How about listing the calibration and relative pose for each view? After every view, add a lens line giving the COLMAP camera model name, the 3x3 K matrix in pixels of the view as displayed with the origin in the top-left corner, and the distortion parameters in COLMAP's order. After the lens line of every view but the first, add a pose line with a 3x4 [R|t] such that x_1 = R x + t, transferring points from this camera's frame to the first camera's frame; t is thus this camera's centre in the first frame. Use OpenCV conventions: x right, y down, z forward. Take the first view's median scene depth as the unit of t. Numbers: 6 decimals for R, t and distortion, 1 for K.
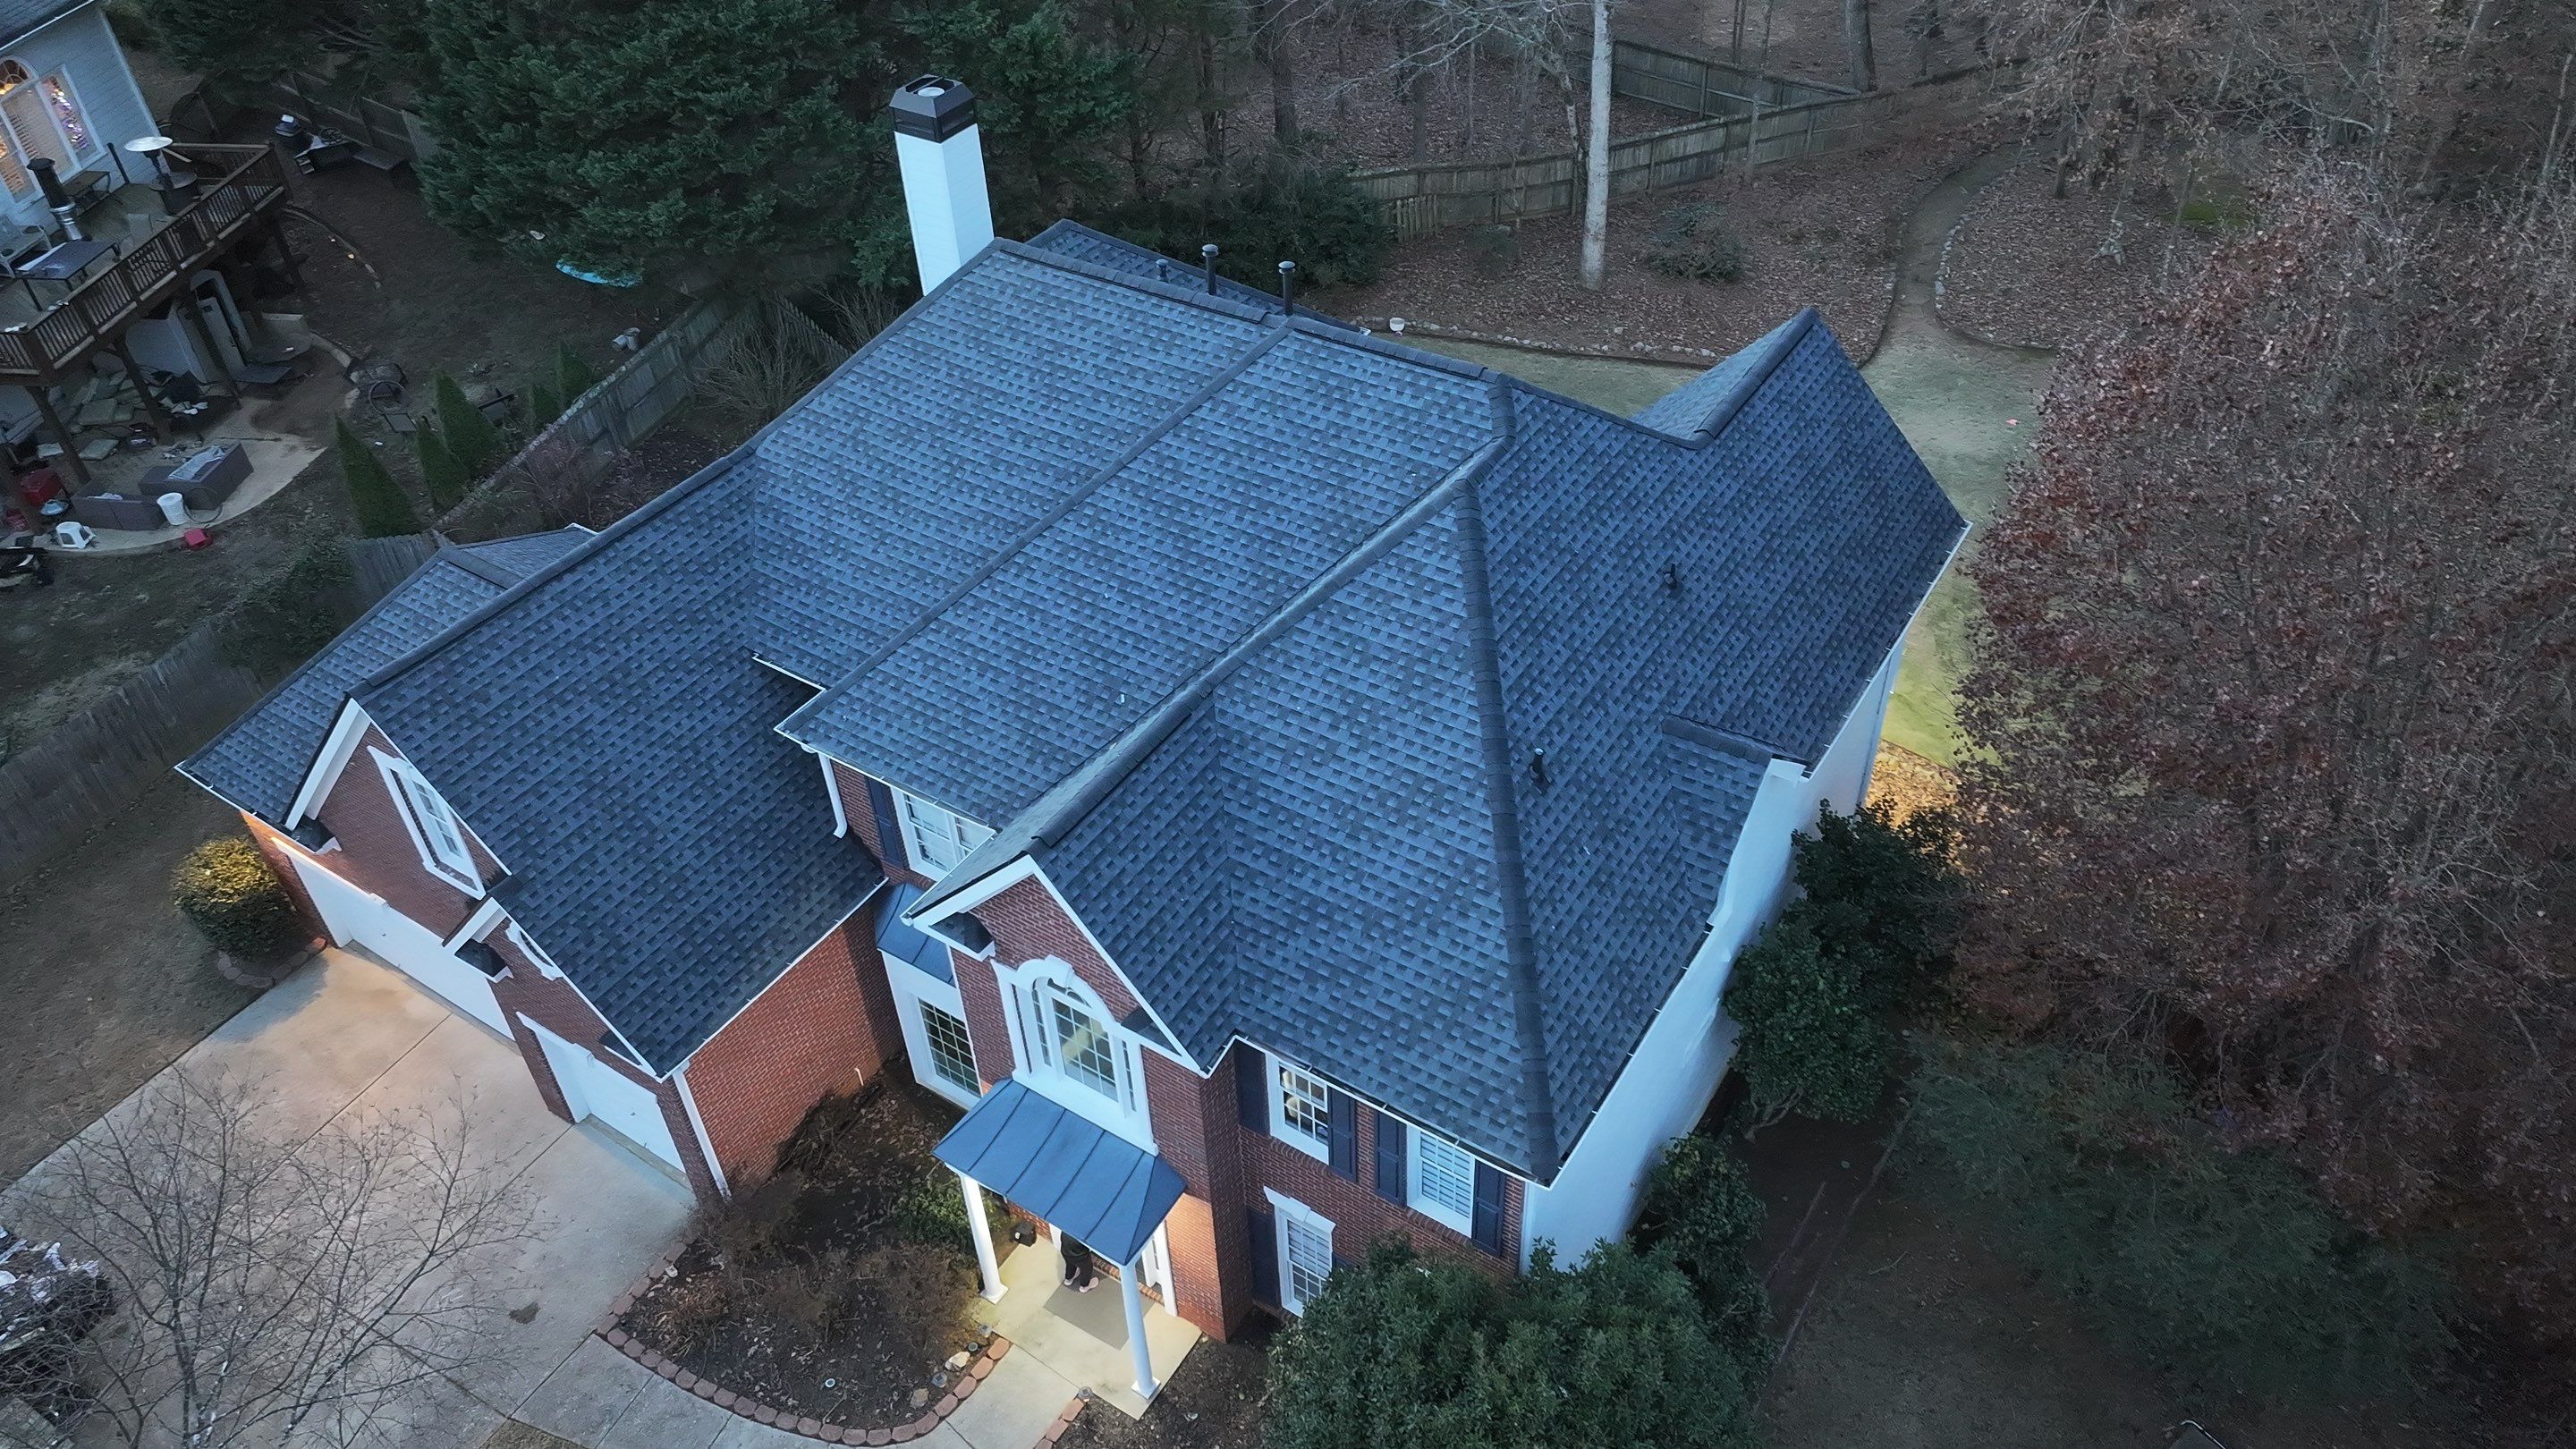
lens RADIAL K [[1817.2, 0, 1298.3], [0, 1817.2, 703.3], [0, 0, 1]] dist [0.008040, 0.010014]
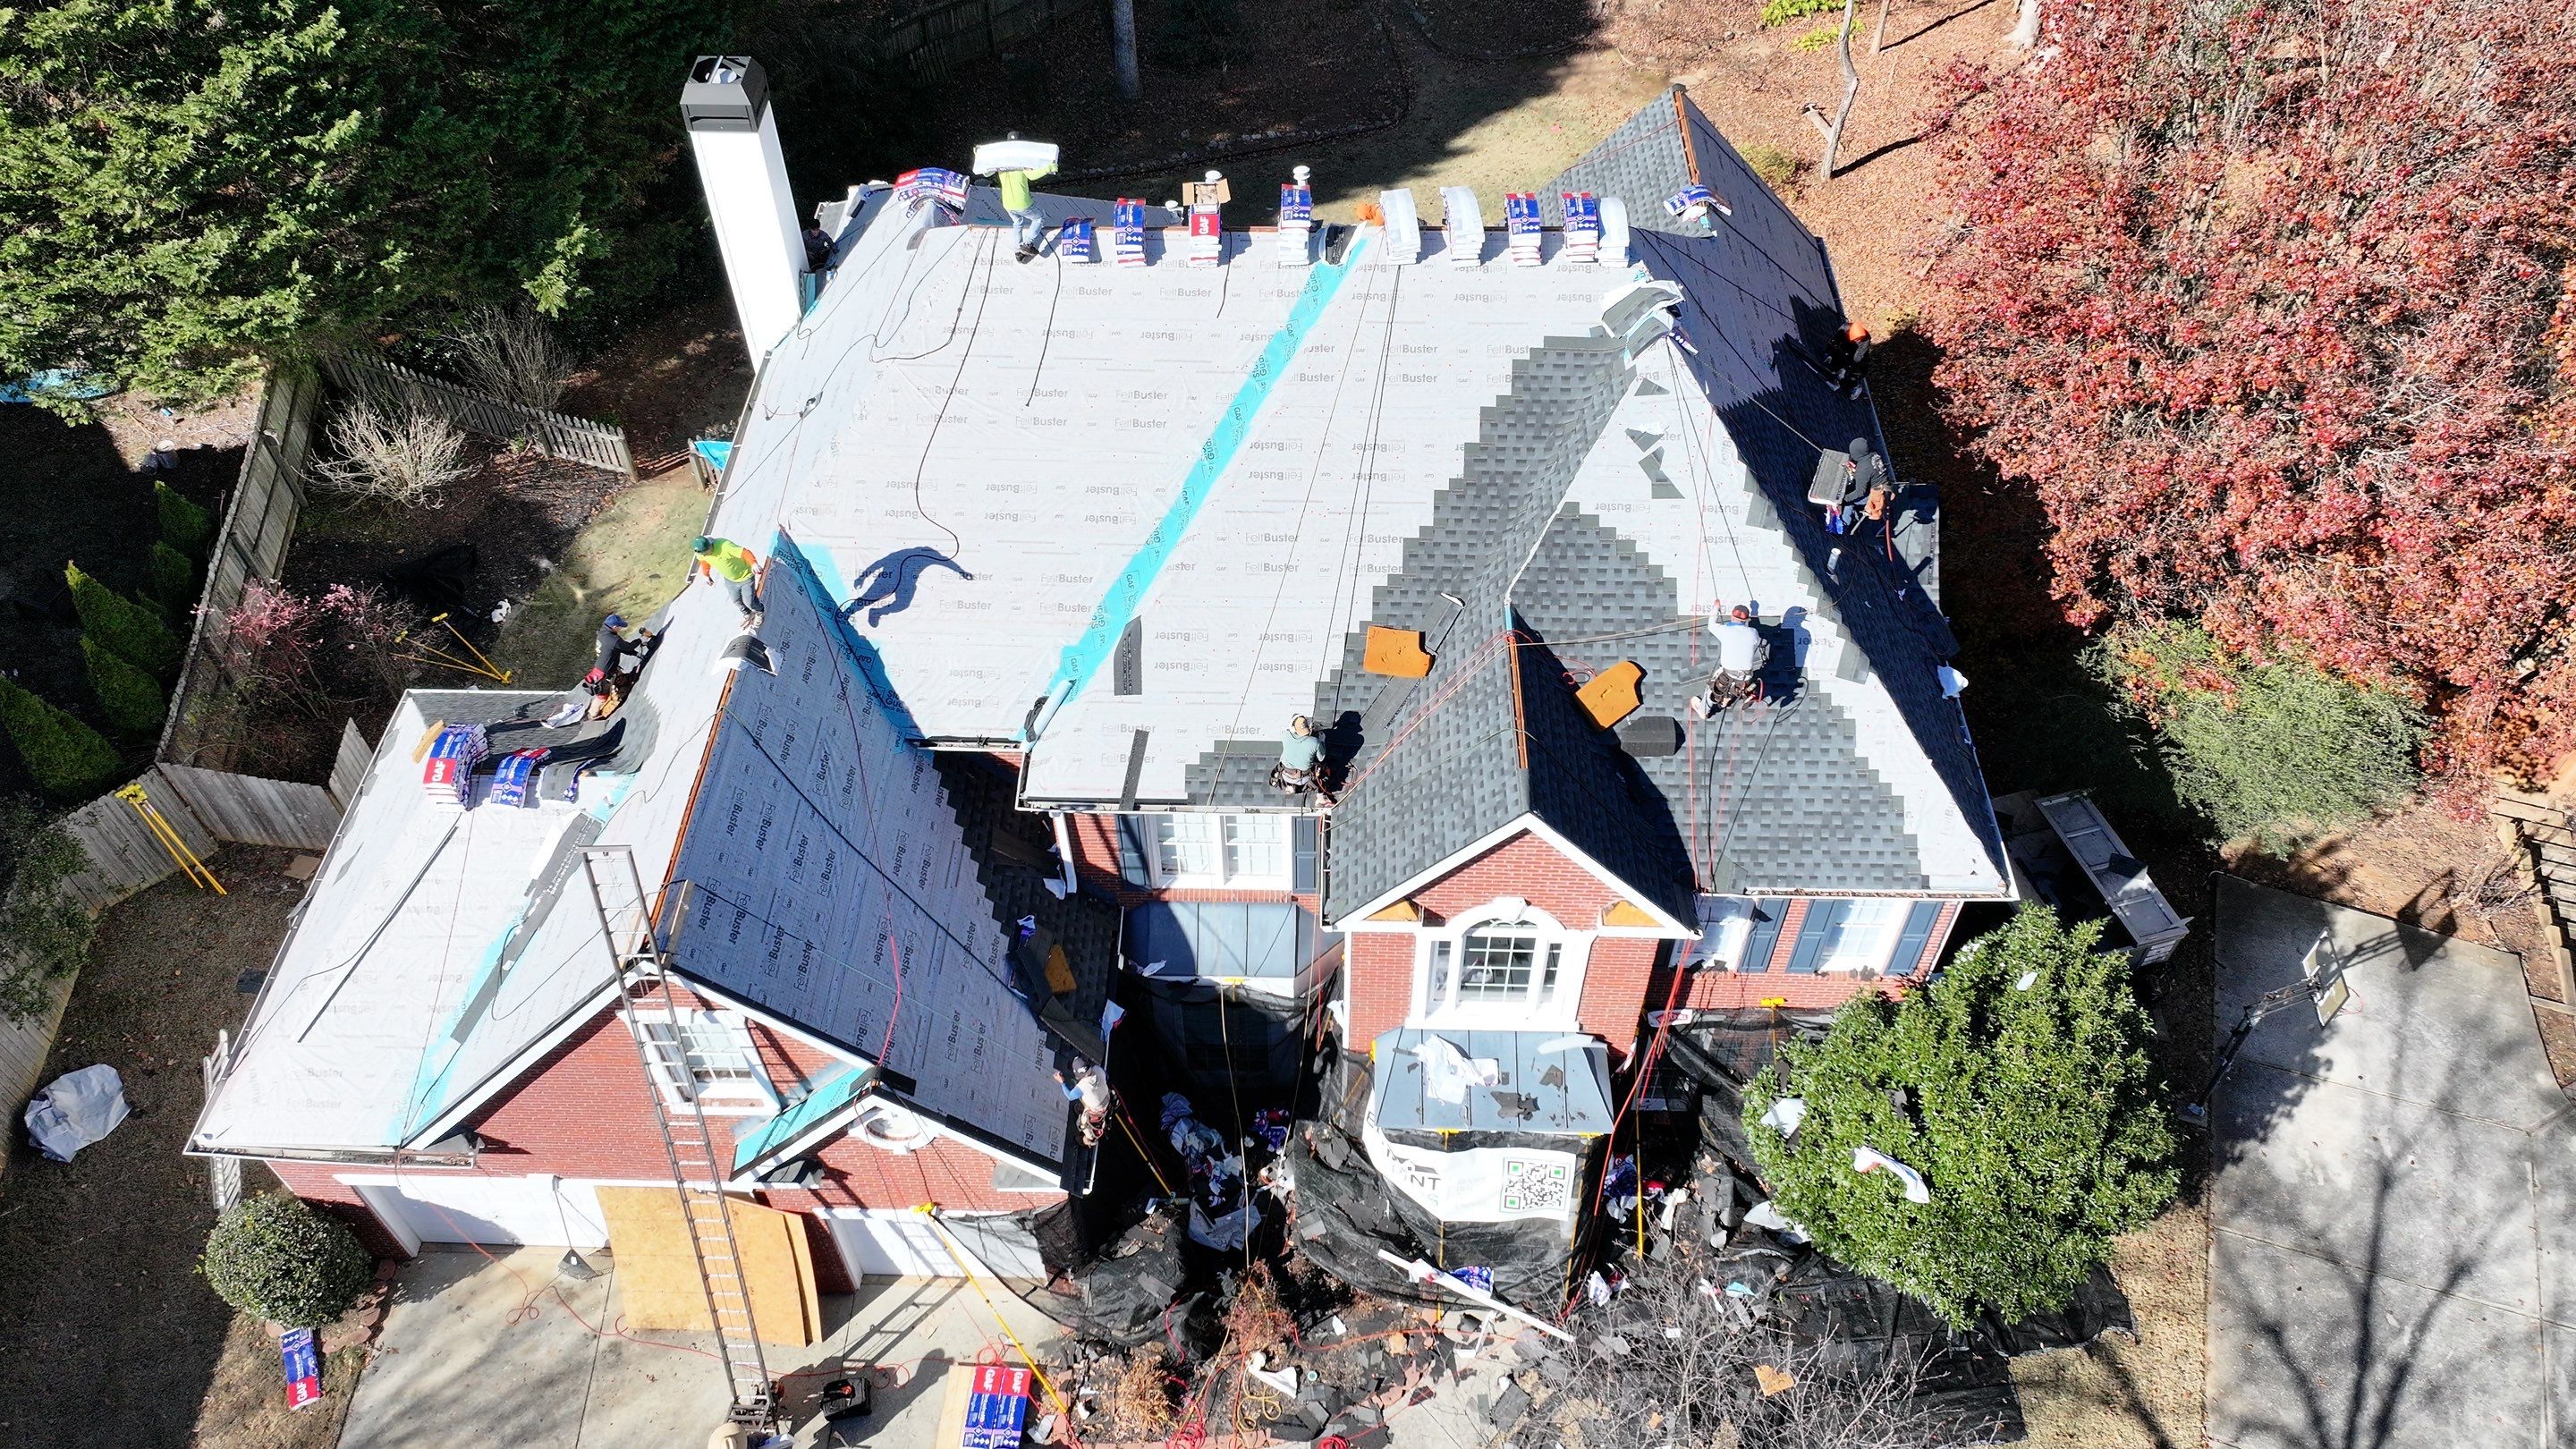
lens RADIAL K [[1811.9, 0, 1293.5], [0, 1811.9, 708.3], [0, 0, 1]] dist [0.015474, 0.004522]
pose [[0.853259, -0.369536, 0.367957, -0.530382], [0.316538, 0.927748, 0.197705, -0.186480], [-0.414430, -0.052221, 0.908582, 0.106853]]
